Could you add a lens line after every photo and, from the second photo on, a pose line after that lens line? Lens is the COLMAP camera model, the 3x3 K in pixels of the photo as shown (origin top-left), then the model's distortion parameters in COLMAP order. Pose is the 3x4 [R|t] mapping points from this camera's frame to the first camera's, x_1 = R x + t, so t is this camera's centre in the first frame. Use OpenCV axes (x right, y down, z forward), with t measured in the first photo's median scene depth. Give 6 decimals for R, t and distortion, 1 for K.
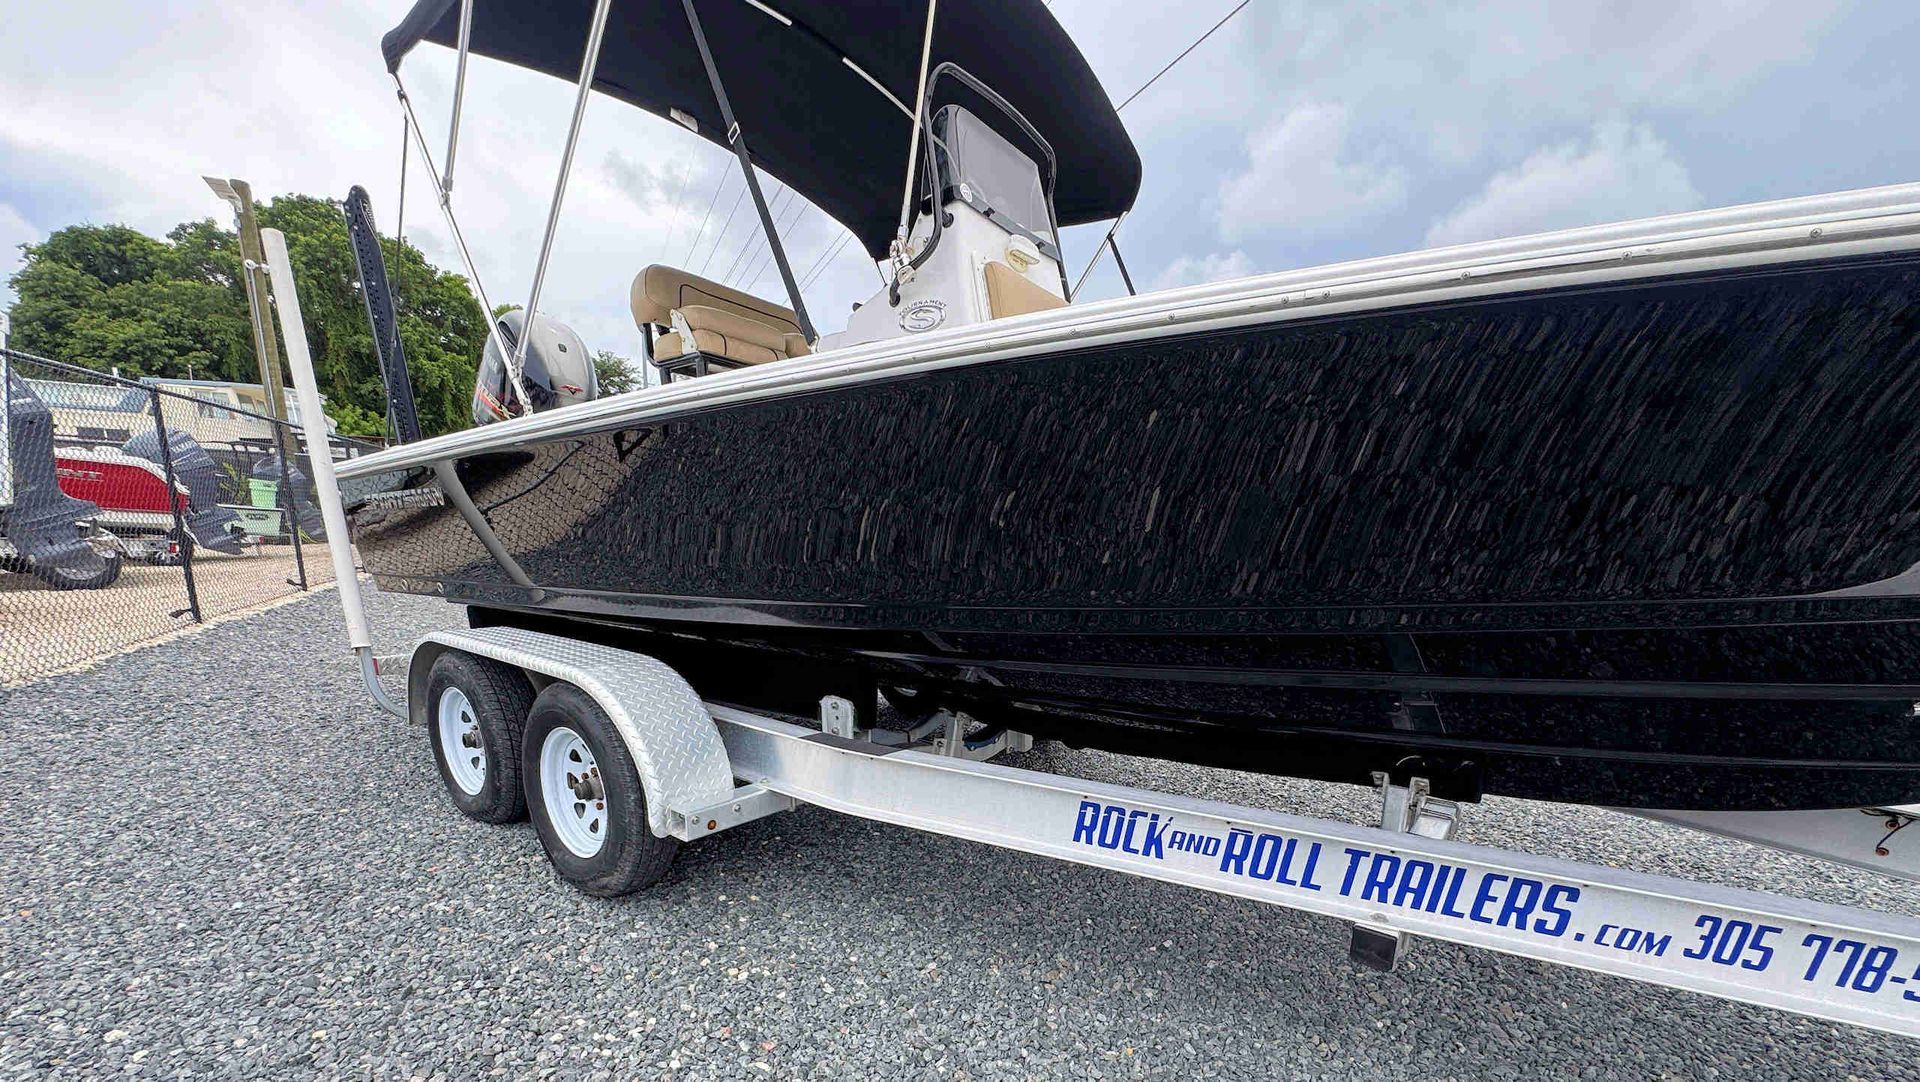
lens RADIAL K [[771.3, 0, 960.6], [0, 771.3, 717.6], [0, 0, 1]] dist [-0.002794, 0.000282]
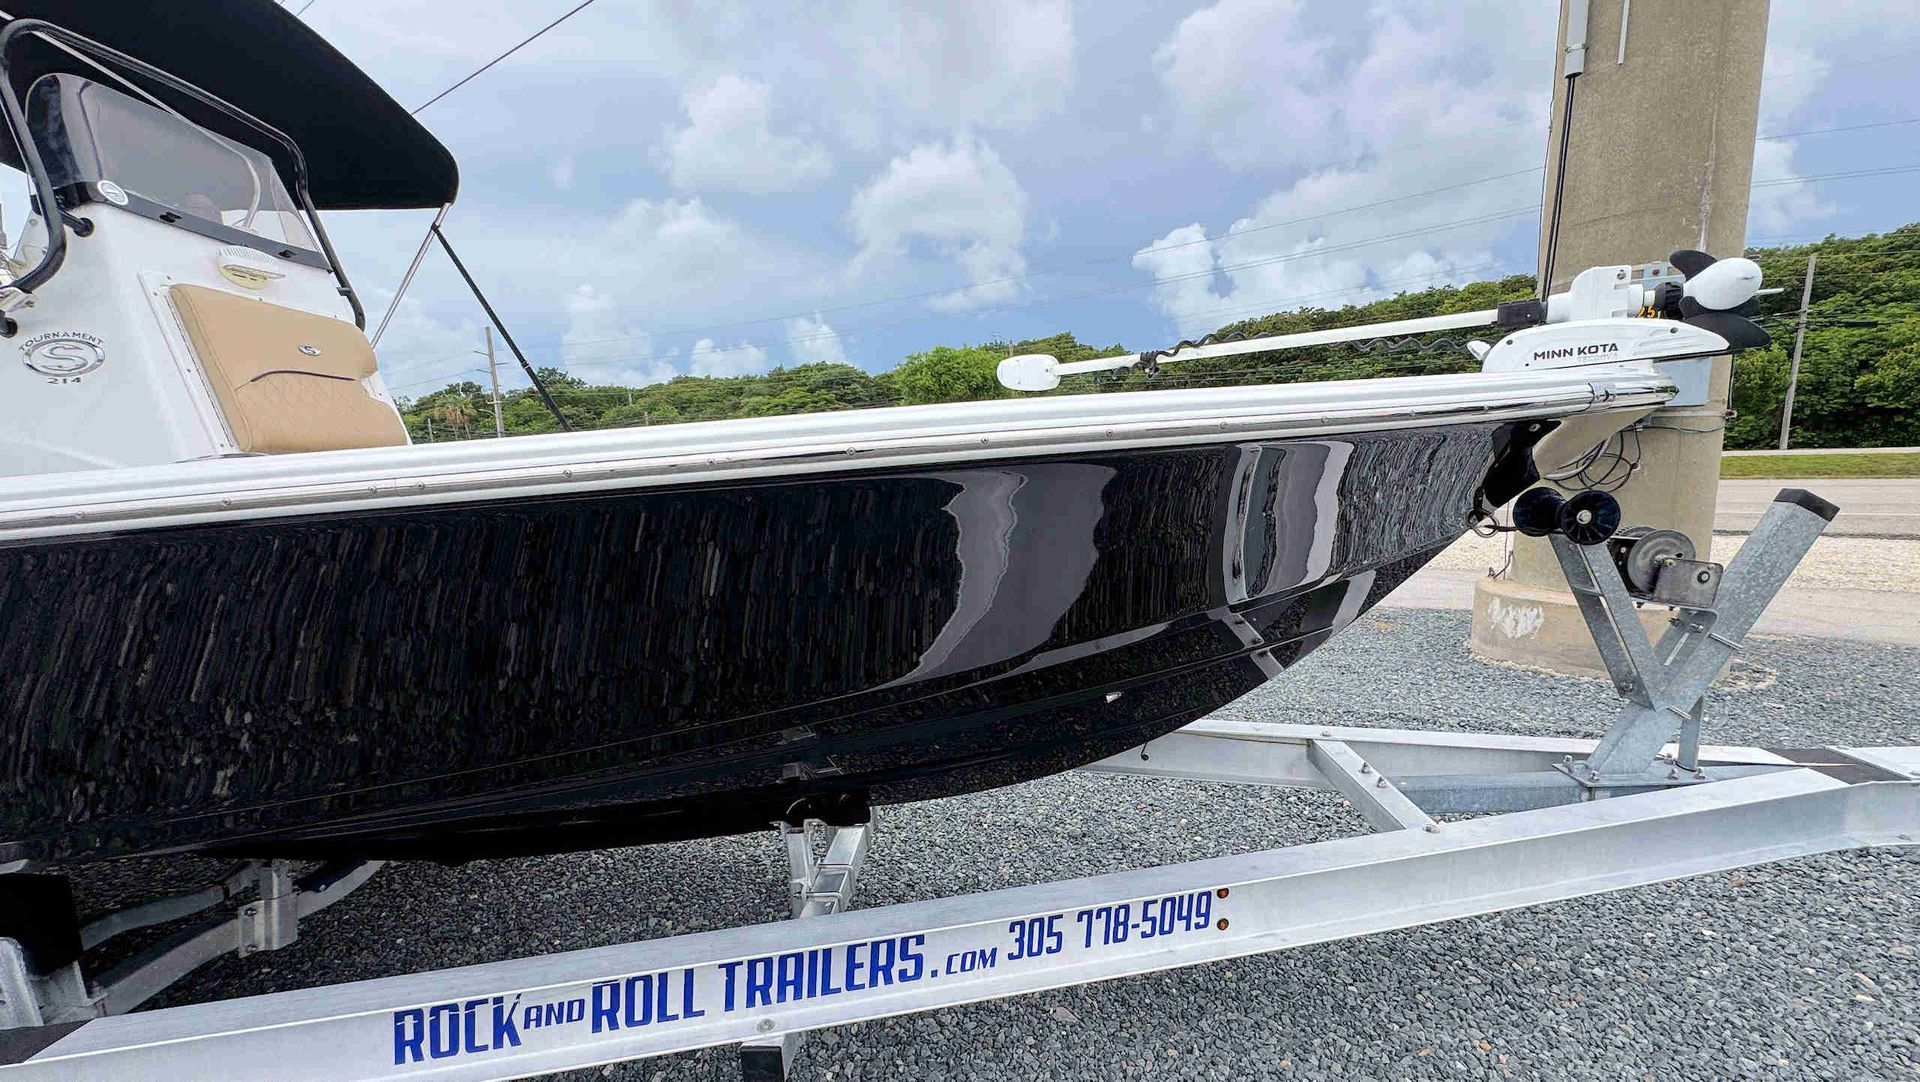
lens RADIAL K [[771.3, 0, 958.2], [0, 771.3, 578.4], [0, 0, 1]] dist [-0.002794, 0.000282]
pose [[0.822701, -0.164349, 0.544199, 0.185020], [0.210227, 0.977390, -0.022639, -0.119432], [-0.528174, 0.133031, 0.838651, 0.007620]]
